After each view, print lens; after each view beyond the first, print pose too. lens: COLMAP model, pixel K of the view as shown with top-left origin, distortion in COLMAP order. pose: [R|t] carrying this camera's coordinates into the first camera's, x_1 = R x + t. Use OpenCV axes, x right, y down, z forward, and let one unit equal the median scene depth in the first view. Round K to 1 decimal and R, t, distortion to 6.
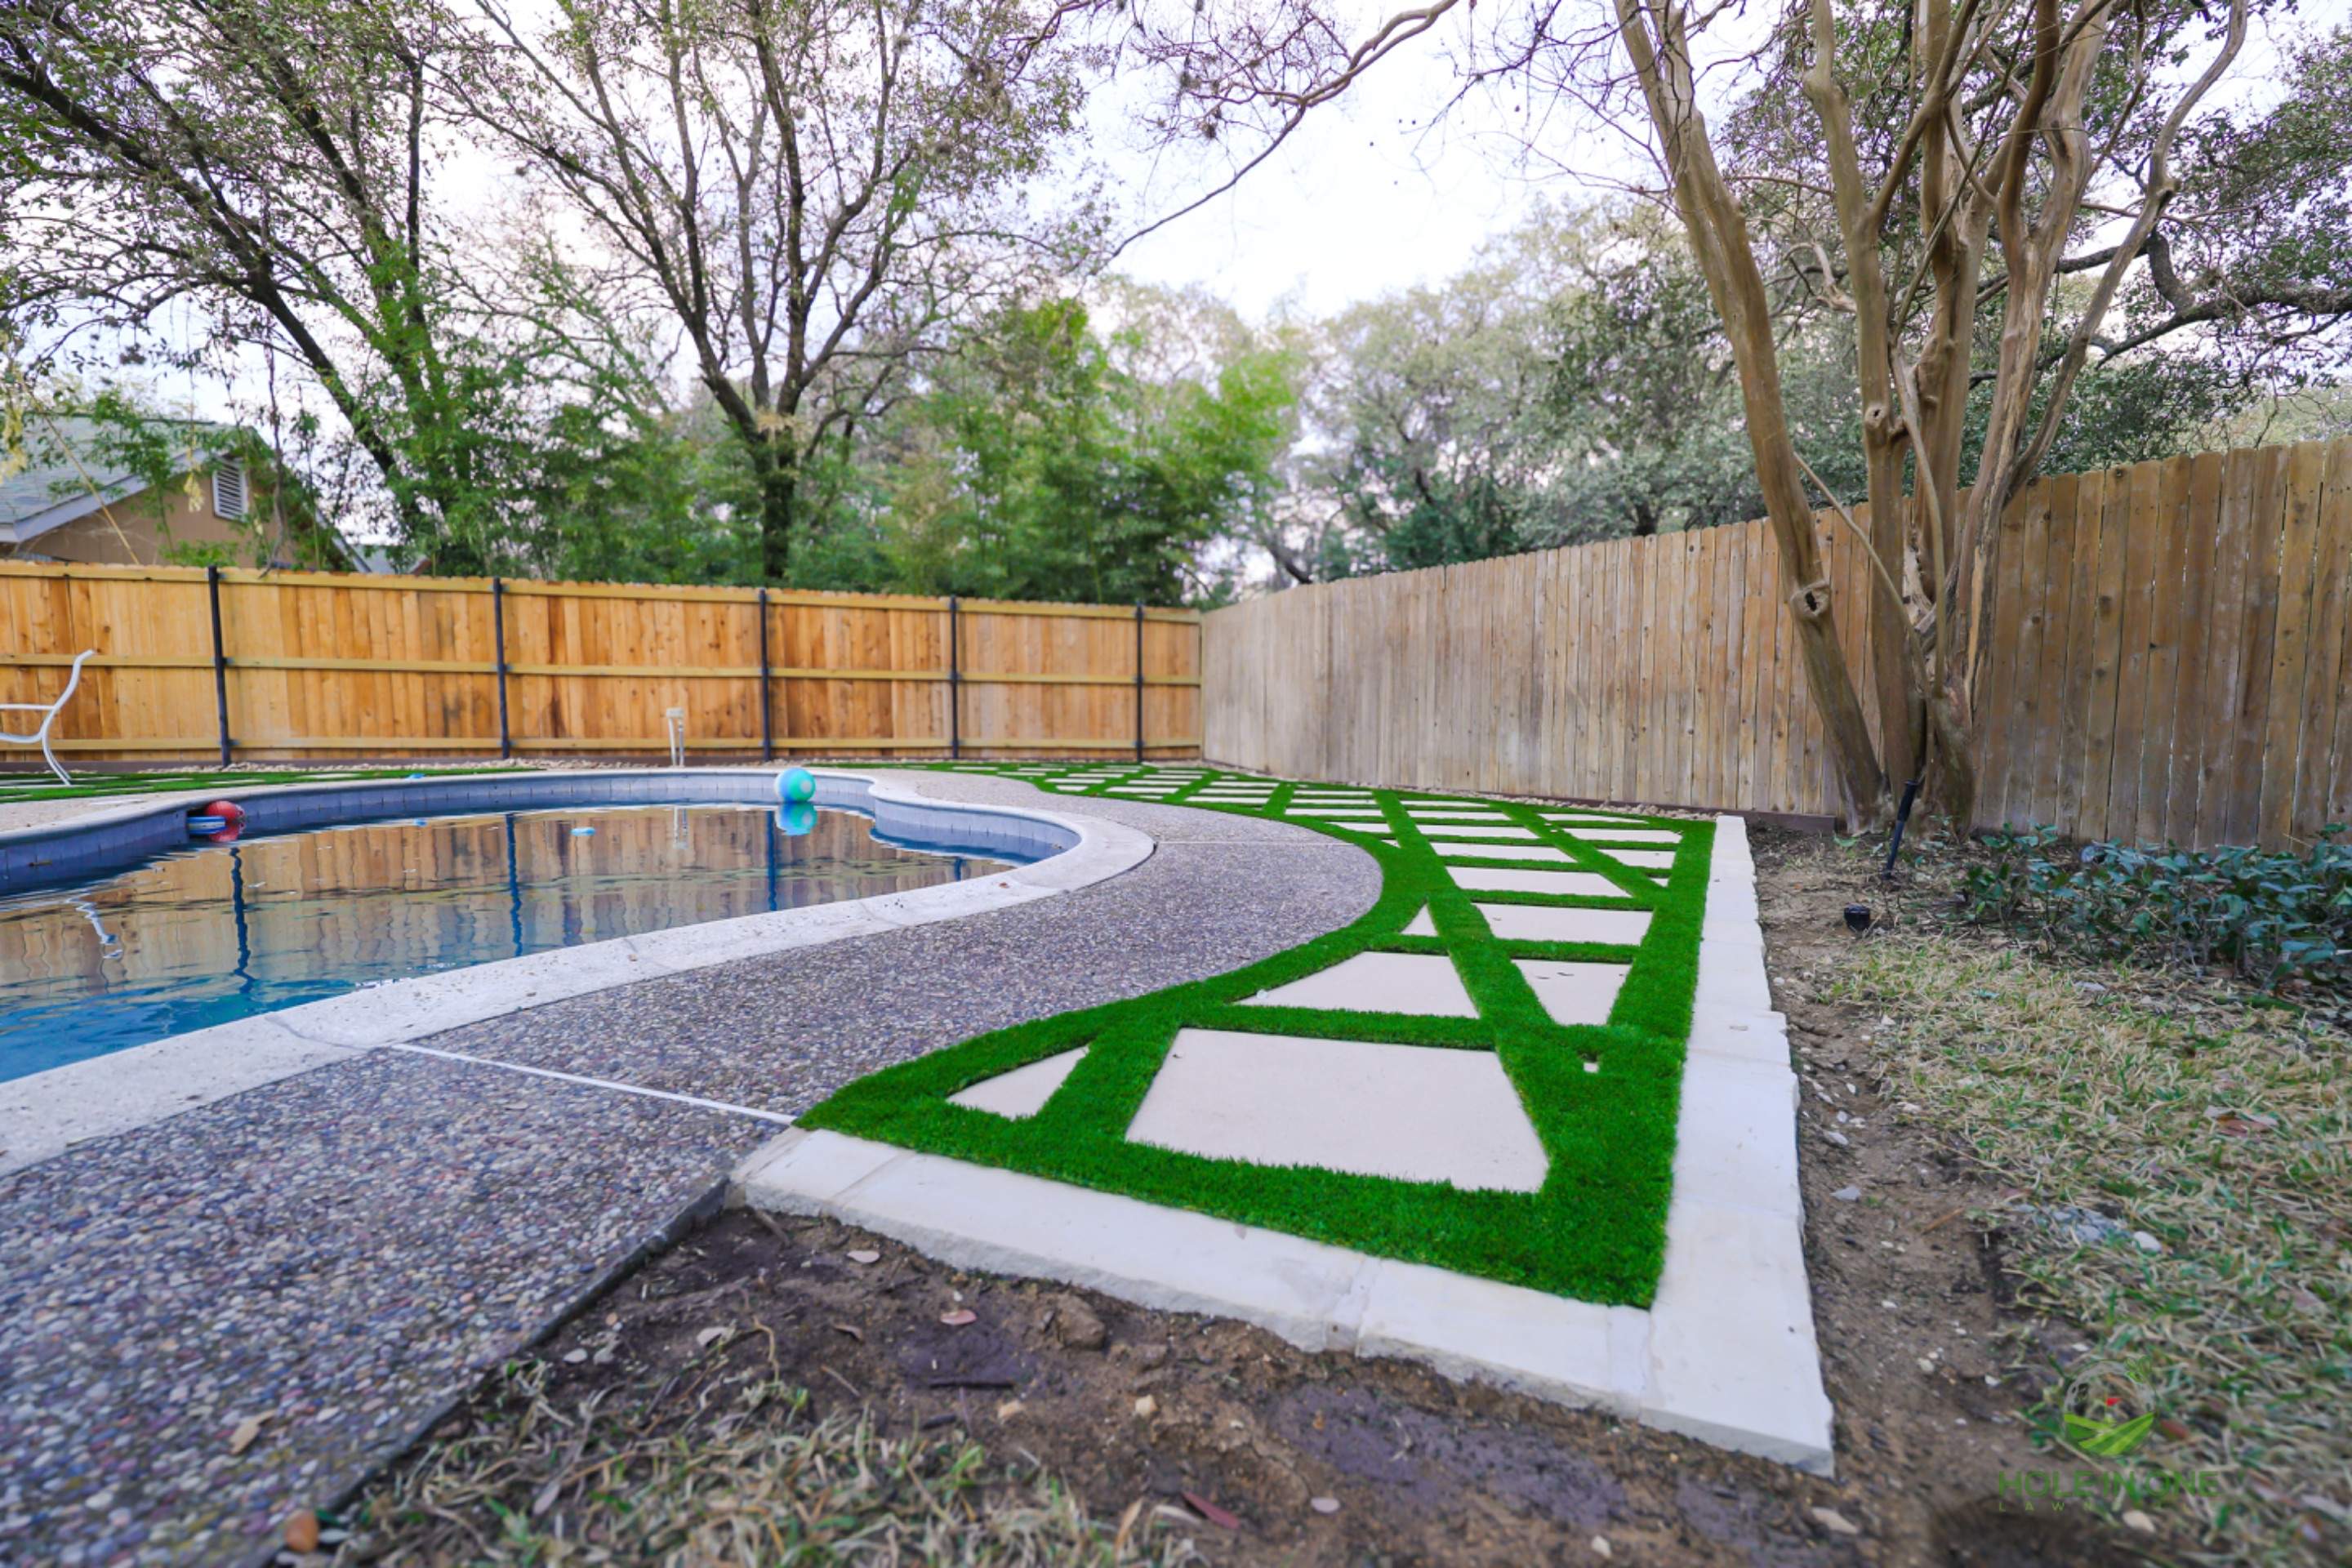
lens RADIAL K [[979.5, 0, 1170.1], [0, 979.5, 785.7], [0, 0, 1]] dist [-0.000698, -0.000554]
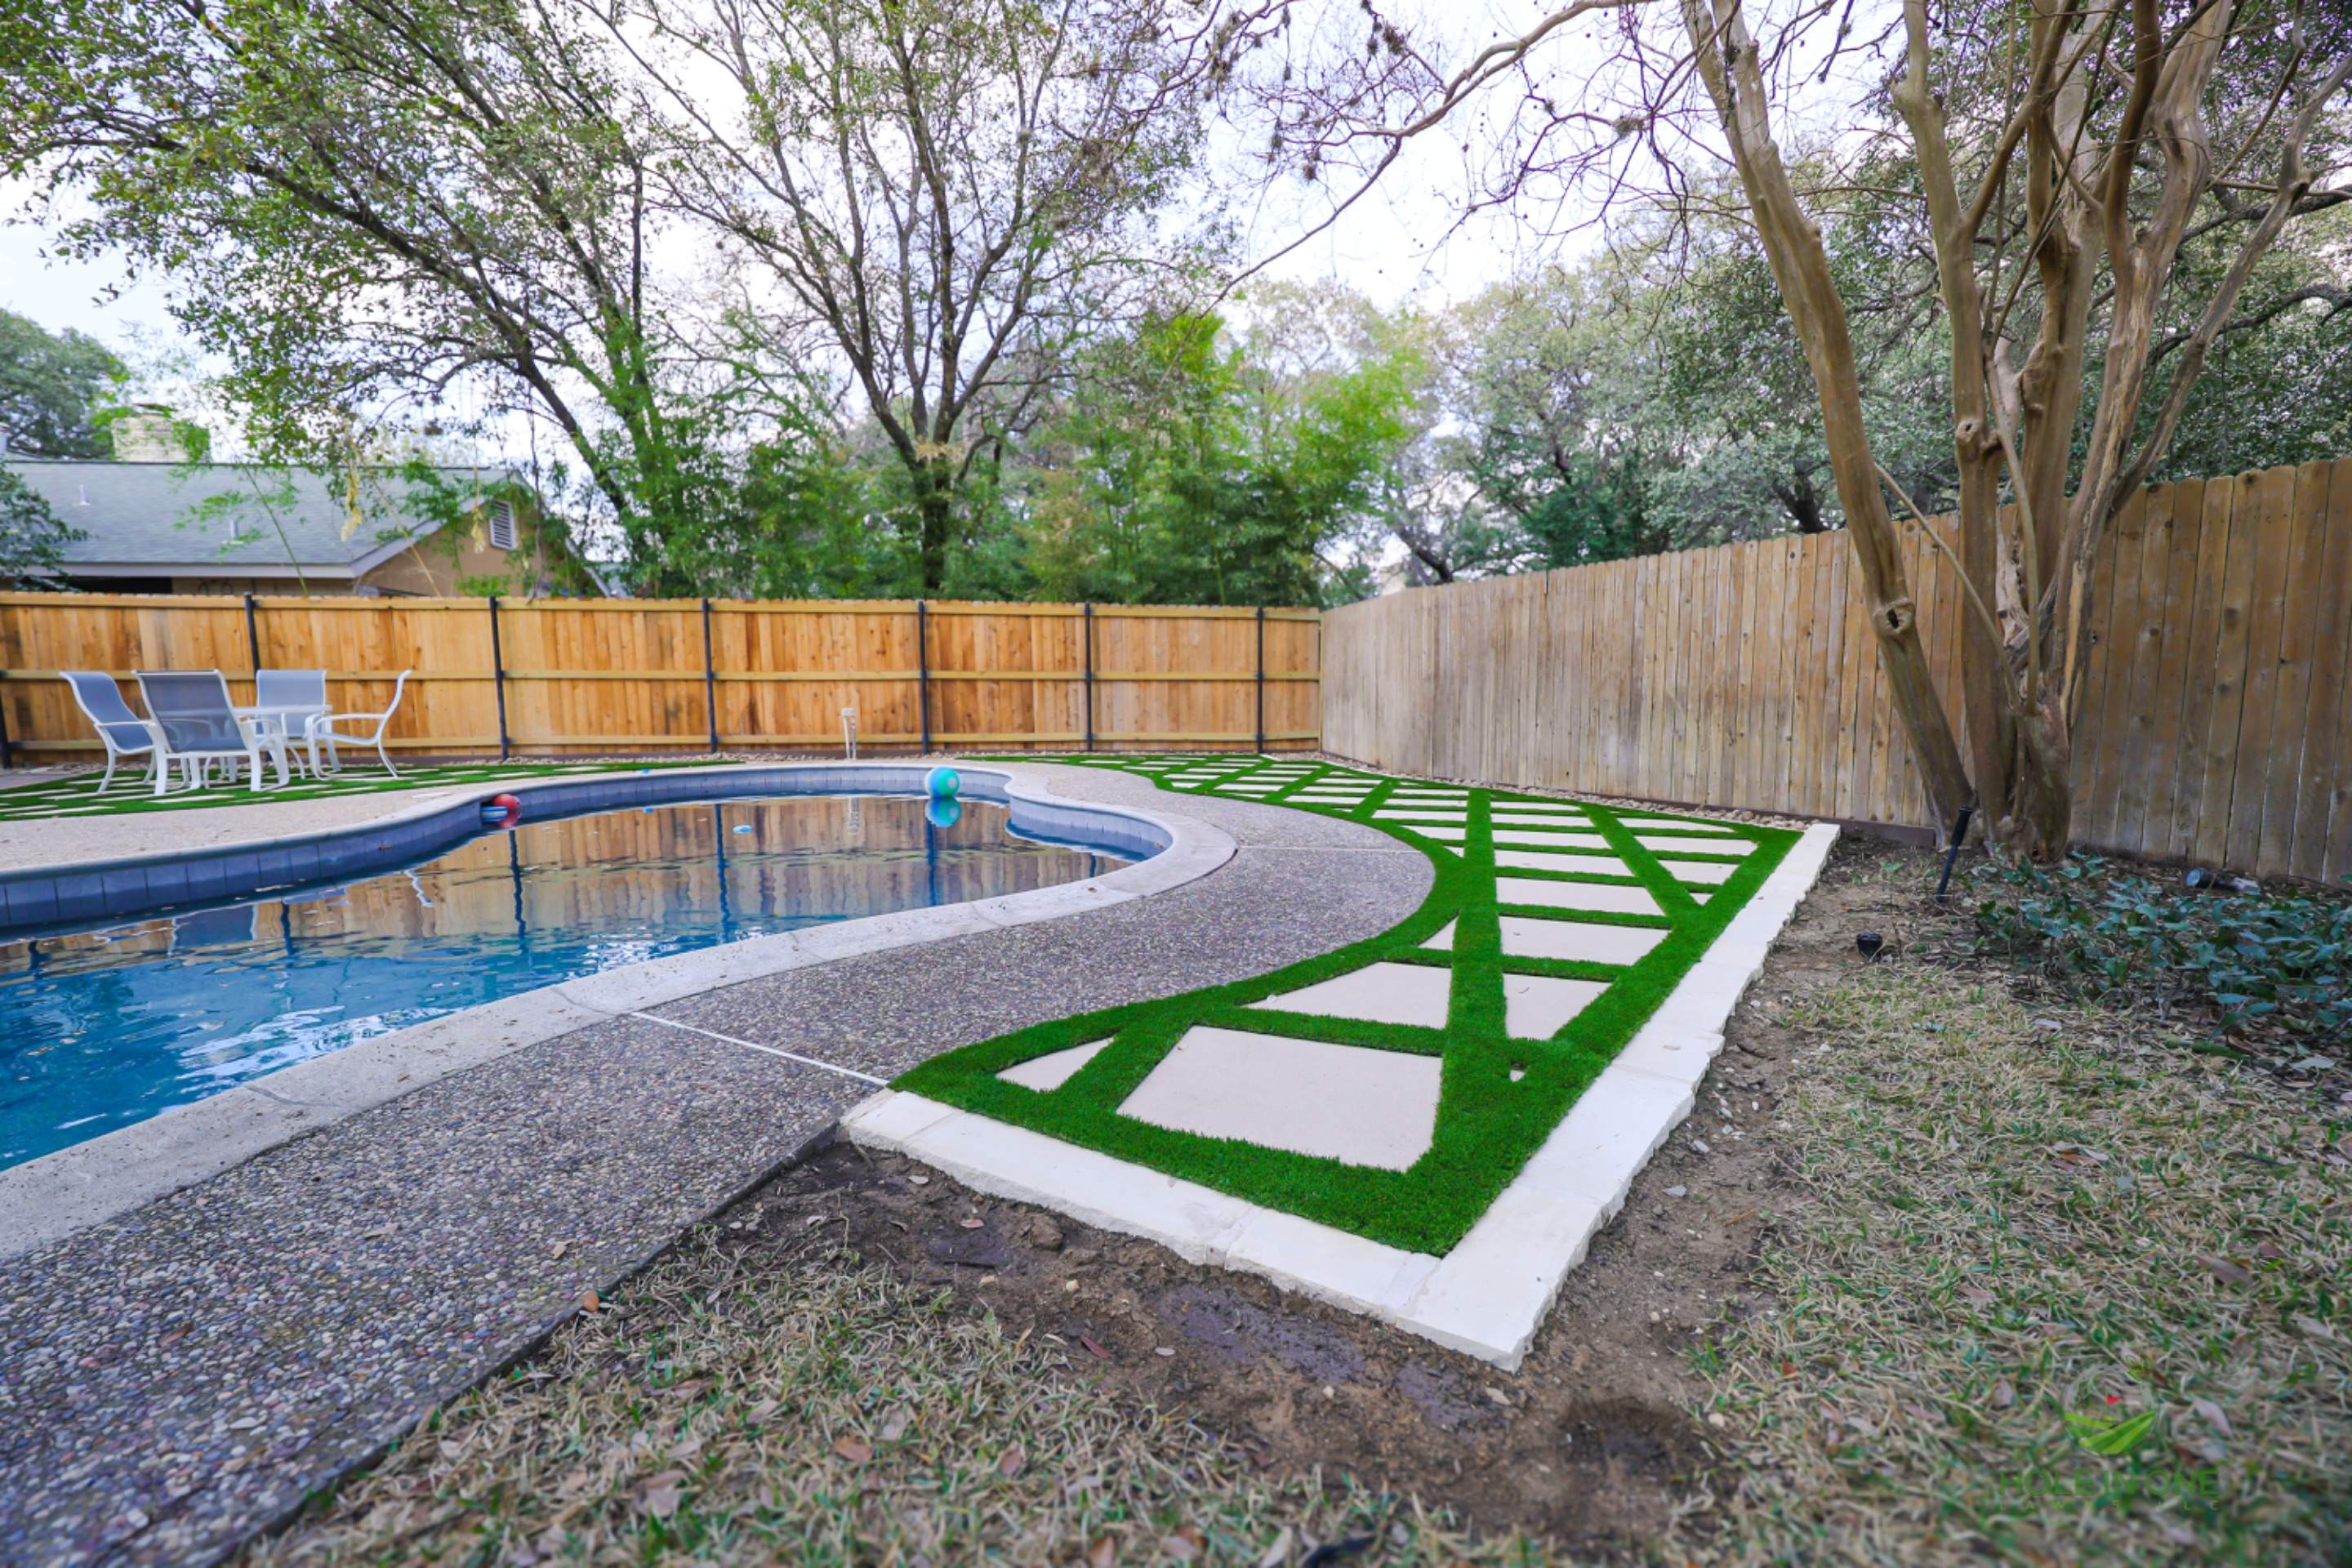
lens RADIAL K [[951.2, 0, 1160.1], [0, 951.2, 788.5], [0, 0, 1]] dist [-0.000126, -0.000232]
pose [[0.987129, 0.007585, -0.159749, 0.038026], [-0.003157, 0.999604, 0.027955, -0.021340], [0.159898, -0.027091, 0.986762, -0.048283]]
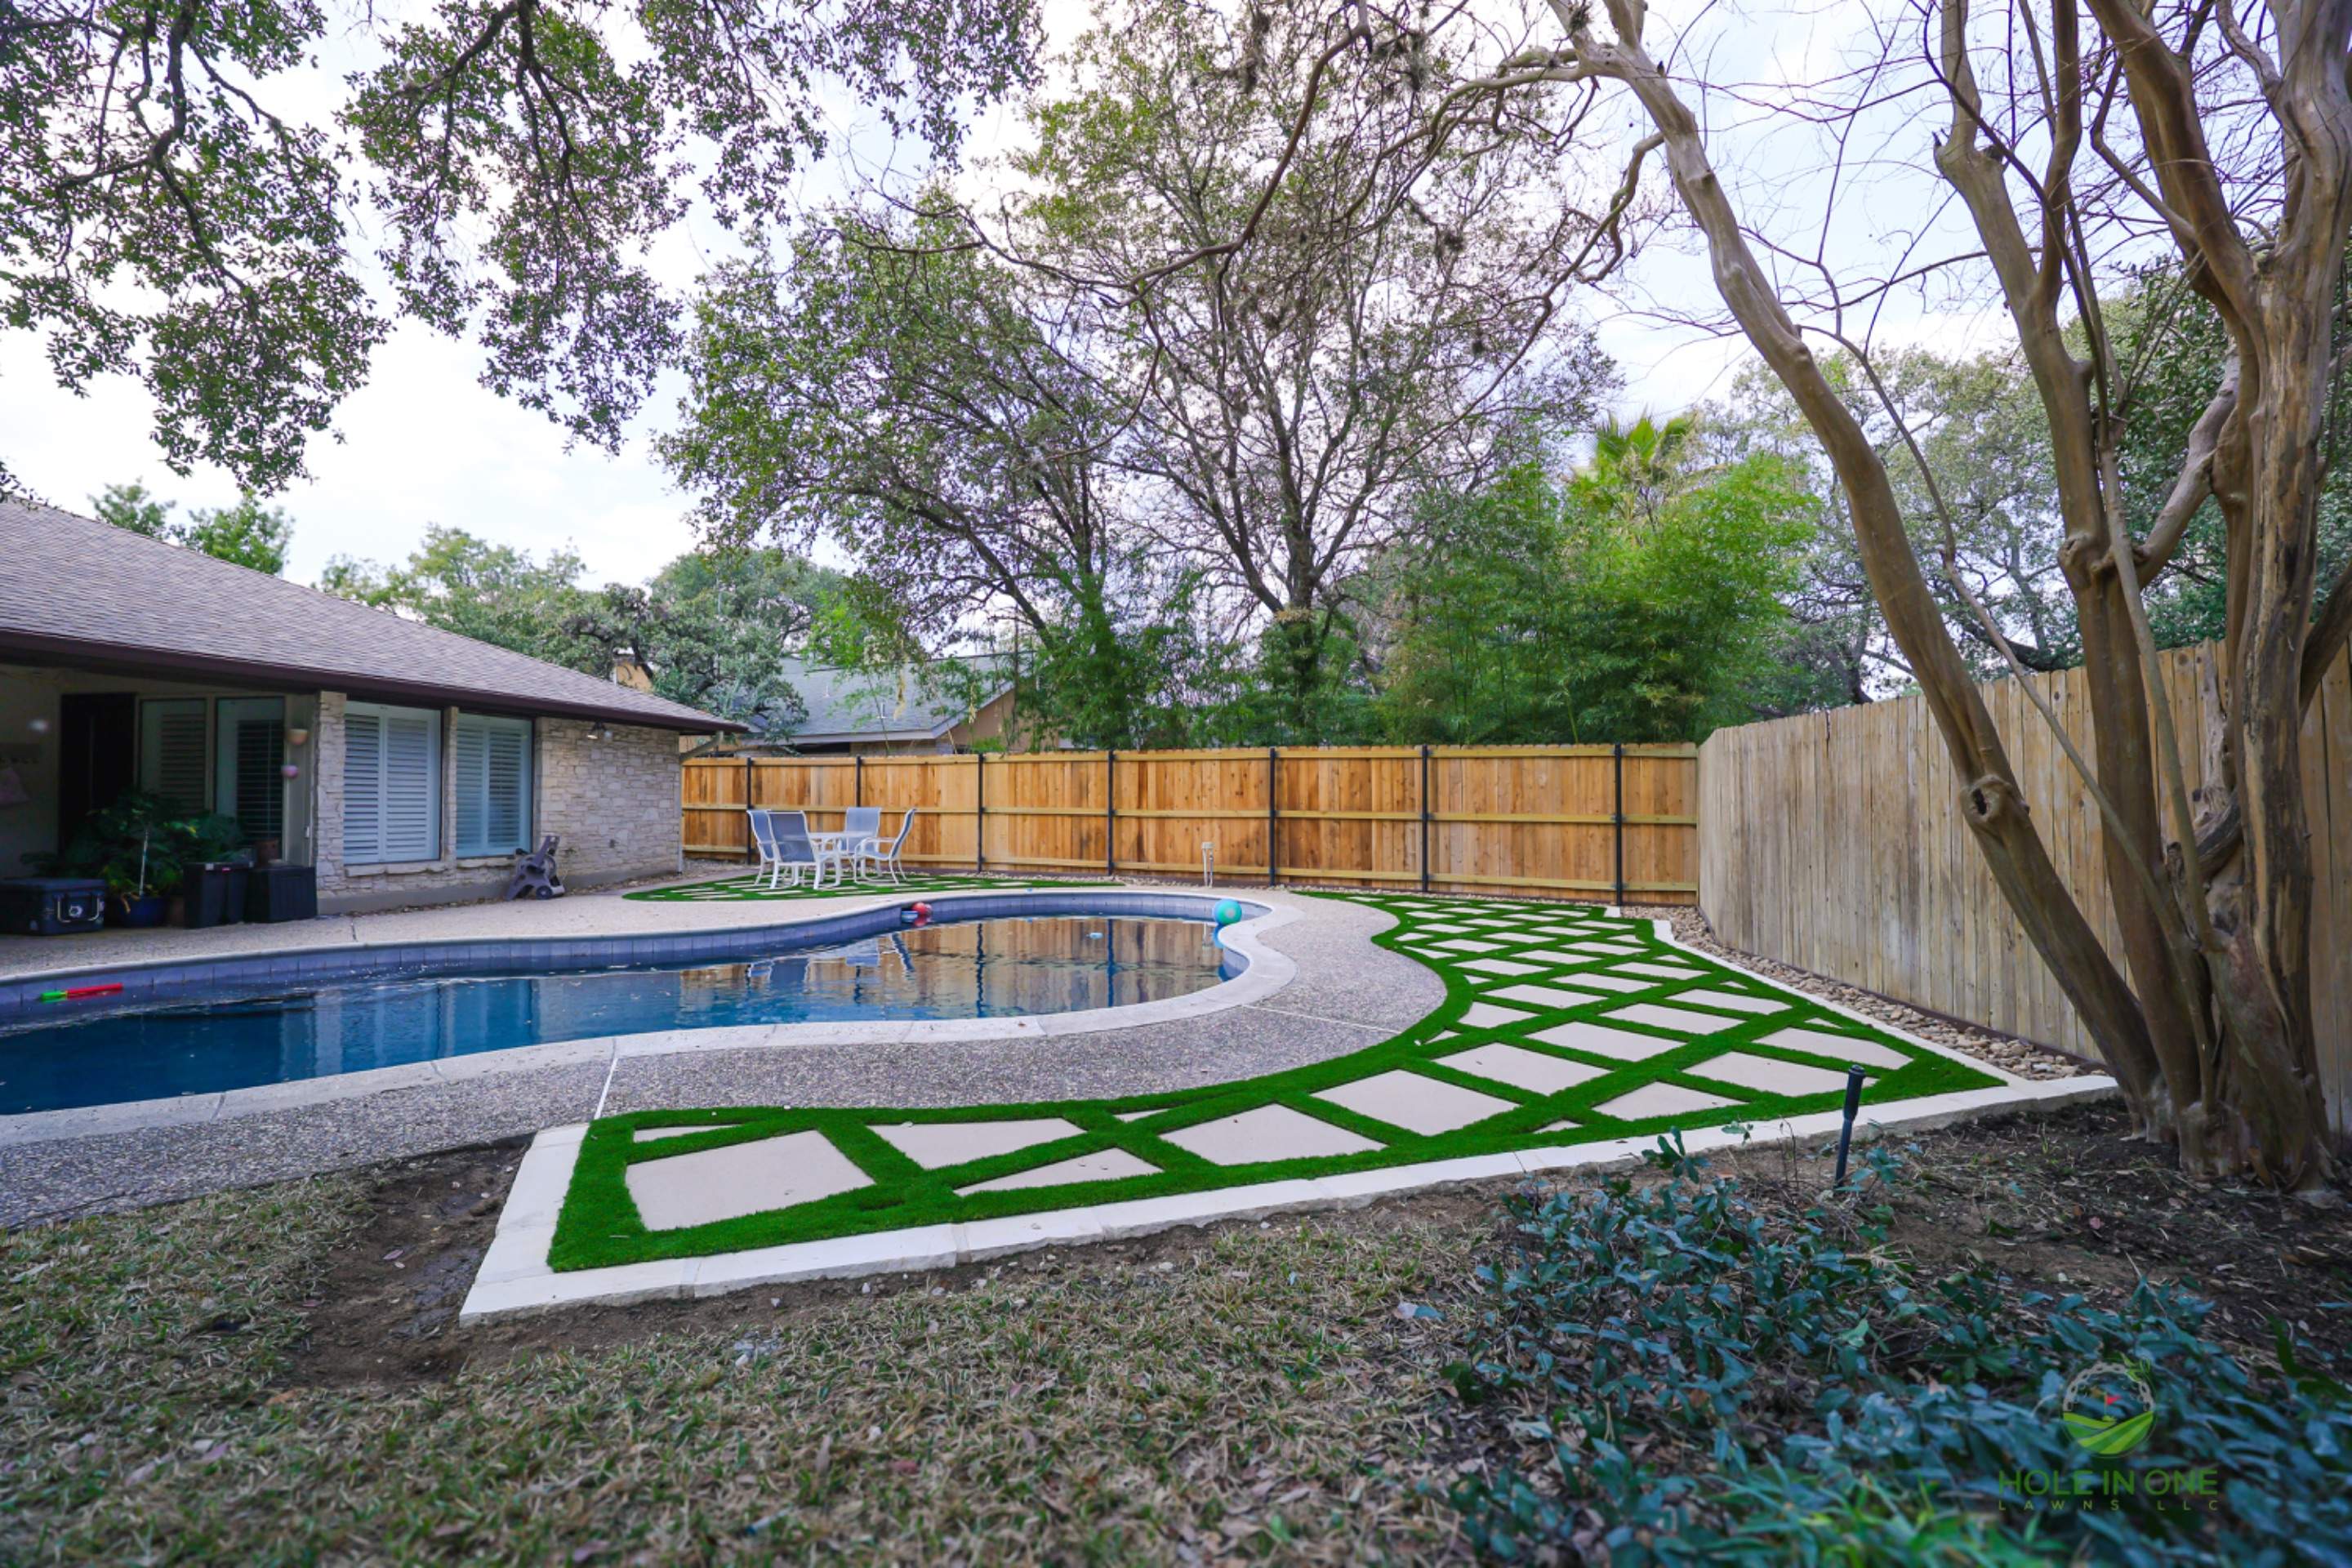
lens RADIAL K [[949.4, 0, 1170.0], [0, 949.4, 791.1], [0, 0, 1]] dist [-0.000795, 0.000098]
pose [[0.741934, -0.010491, -0.670391, 0.373037], [-0.053902, 0.995708, -0.075237, -0.059504], [0.668302, 0.091956, 0.738184, 0.028617]]
